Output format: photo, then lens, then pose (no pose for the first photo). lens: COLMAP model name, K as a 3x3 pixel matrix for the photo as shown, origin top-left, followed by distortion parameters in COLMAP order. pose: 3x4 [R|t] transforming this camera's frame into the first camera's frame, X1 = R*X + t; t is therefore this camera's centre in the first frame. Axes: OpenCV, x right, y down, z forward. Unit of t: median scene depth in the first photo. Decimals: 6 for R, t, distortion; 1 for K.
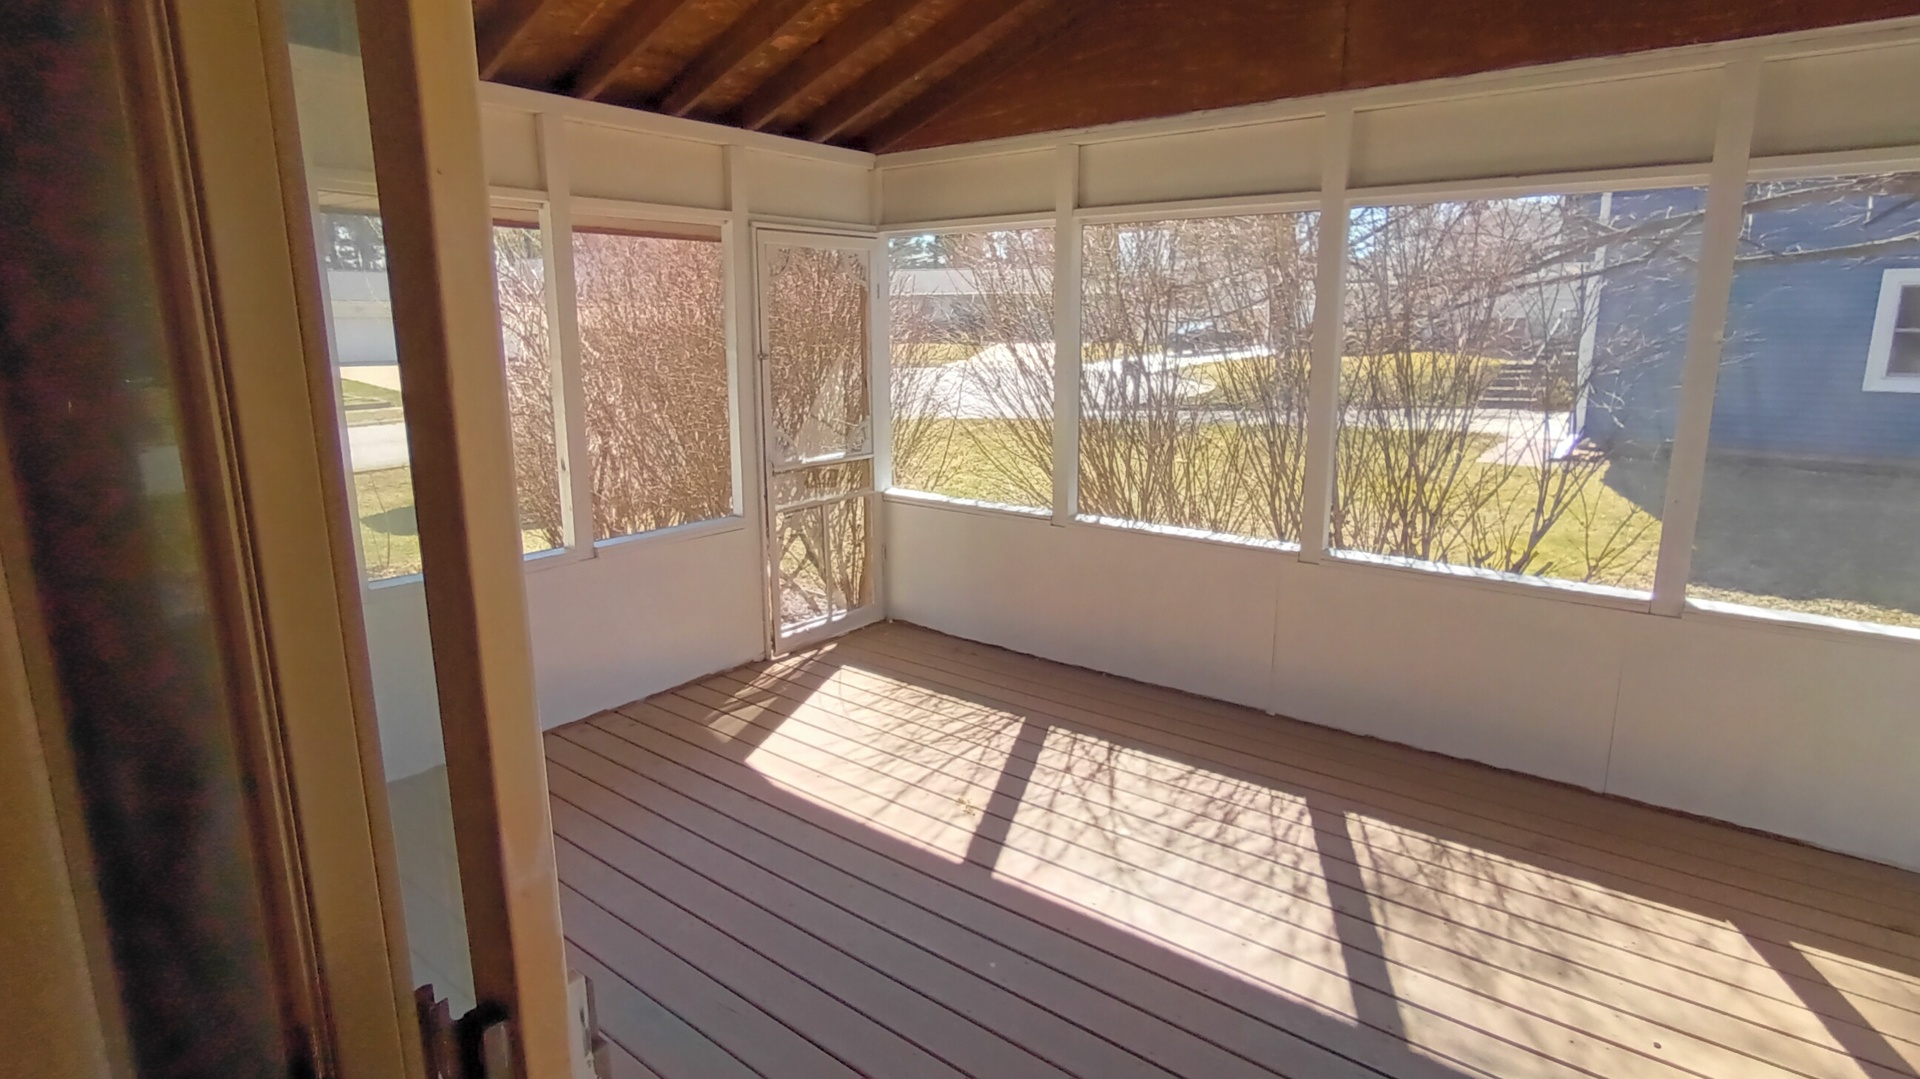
lens RADIAL K [[981.6, 0, 953.5], [0, 981.6, 528.1], [0, 0, 1]] dist [-0.087023, 0.094248]
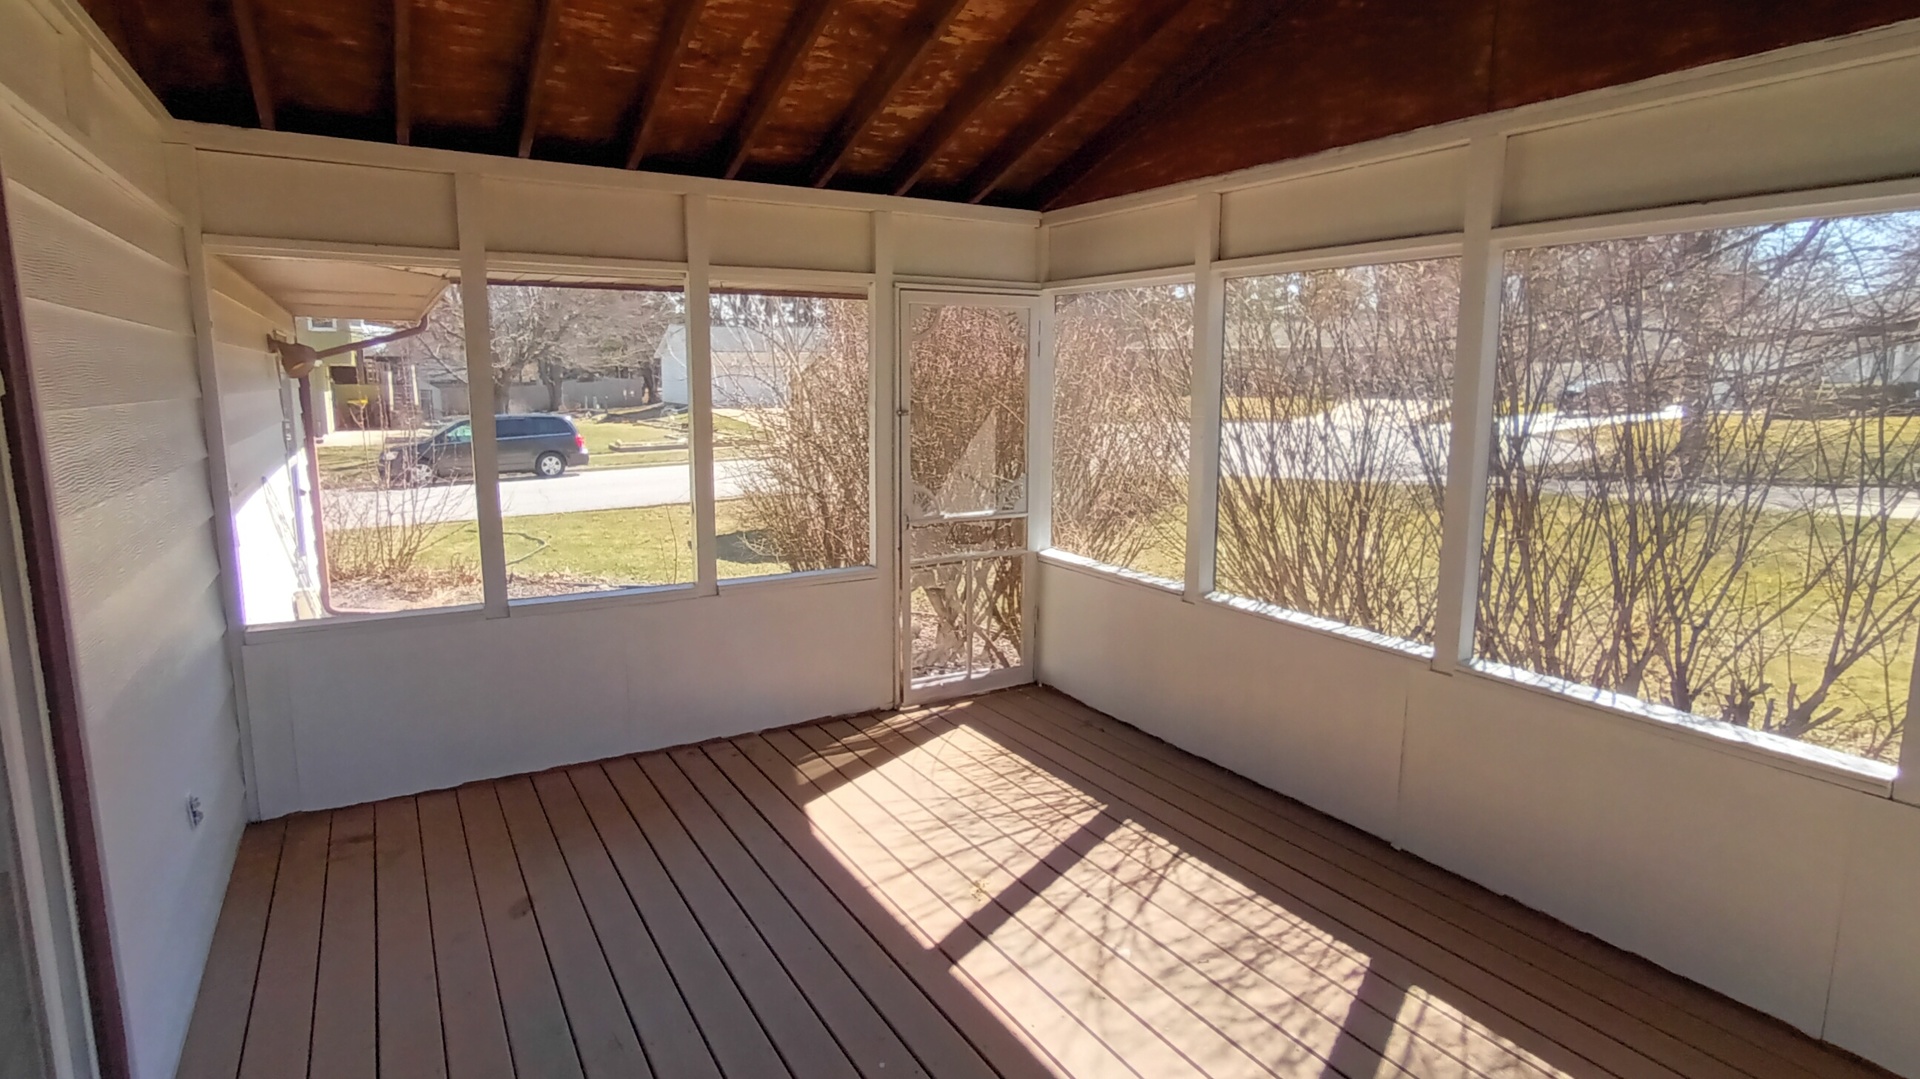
lens RADIAL K [[981.3, 0, 959.6], [0, 981.3, 526.7], [0, 0, 1]] dist [-0.059737, 0.047717]
pose [[0.935797, 0.059303, -0.347515, 0.244050], [-0.077367, 0.996266, -0.038324, -0.023404], [0.343945, 0.062750, 0.936891, 0.066457]]
